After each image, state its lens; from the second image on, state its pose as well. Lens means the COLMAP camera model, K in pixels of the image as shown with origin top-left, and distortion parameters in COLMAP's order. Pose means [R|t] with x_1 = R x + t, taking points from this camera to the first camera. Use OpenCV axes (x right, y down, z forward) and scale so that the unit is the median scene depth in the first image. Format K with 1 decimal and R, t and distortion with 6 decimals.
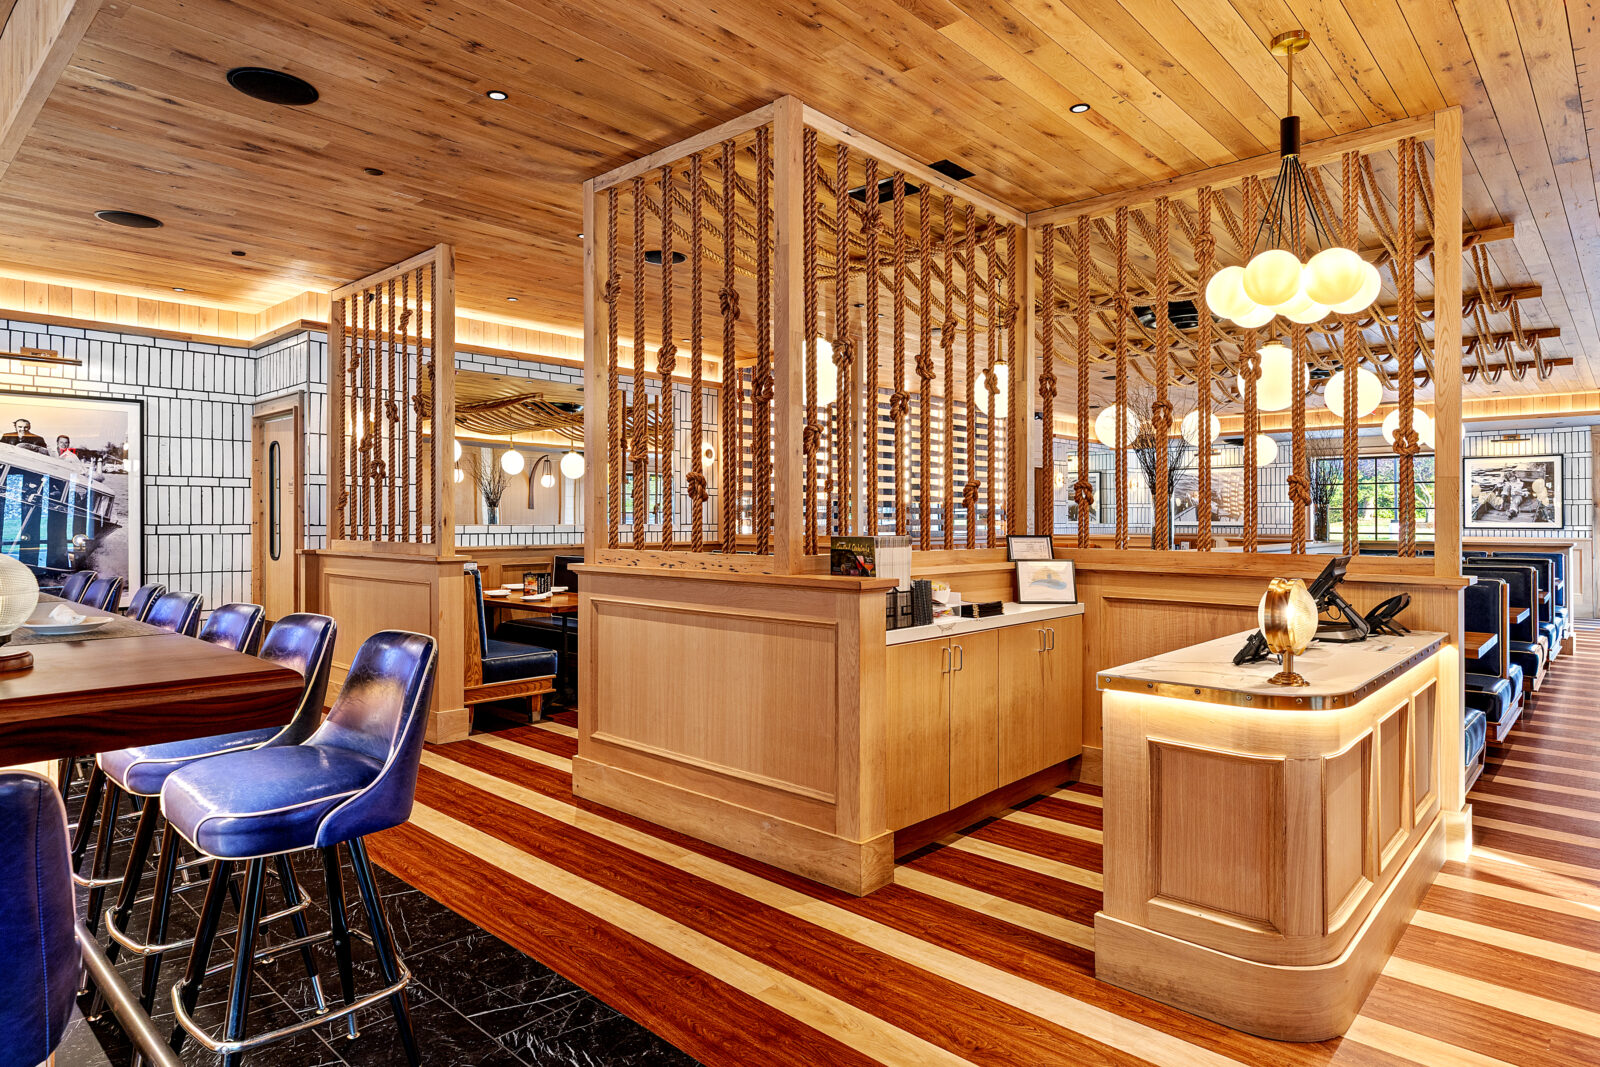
lens RADIAL K [[918.5, 0, 800.0], [0, 918.5, 533.5], [0, 0, 1]] dist [0.005178, 0.001732]
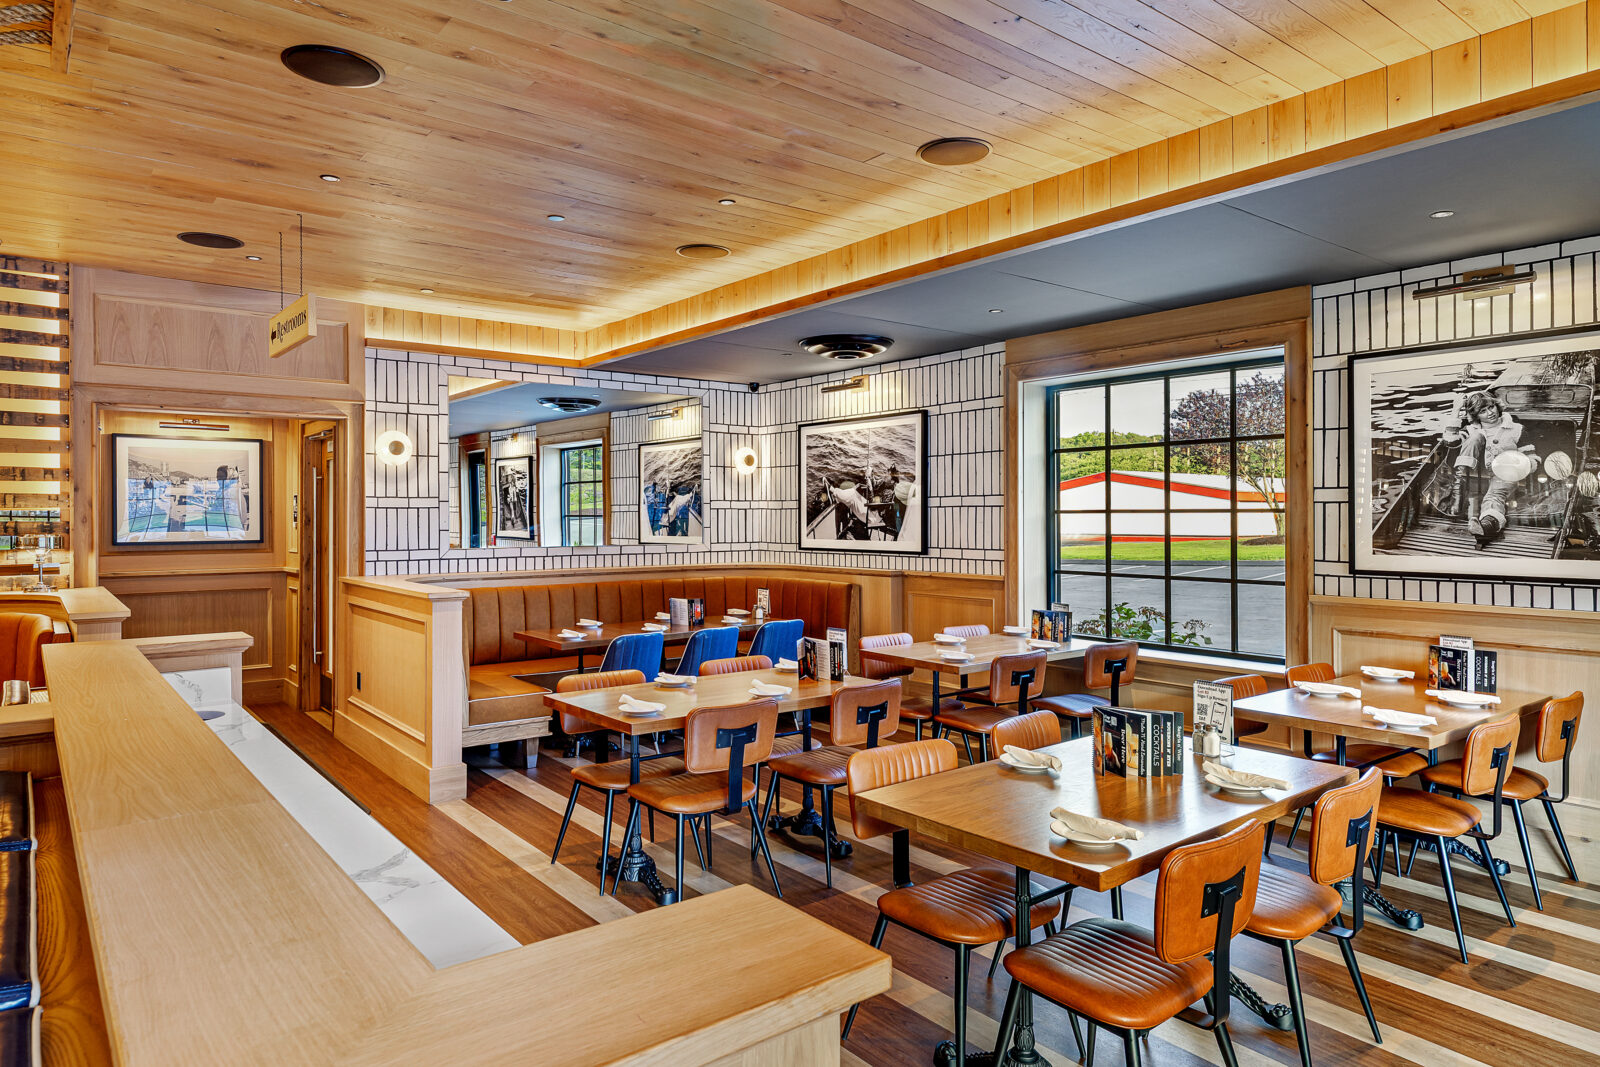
lens RADIAL K [[980.6, 0, 800.0], [0, 980.6, 533.5], [0, 0, 1]] dist [-0.004509, -0.001639]
pose [[0.987868, -0.007018, -0.155134, 0.596657], [0.003849, 0.999778, -0.020721, -0.014545], [0.155245, 0.019872, 0.987676, 0.648018]]
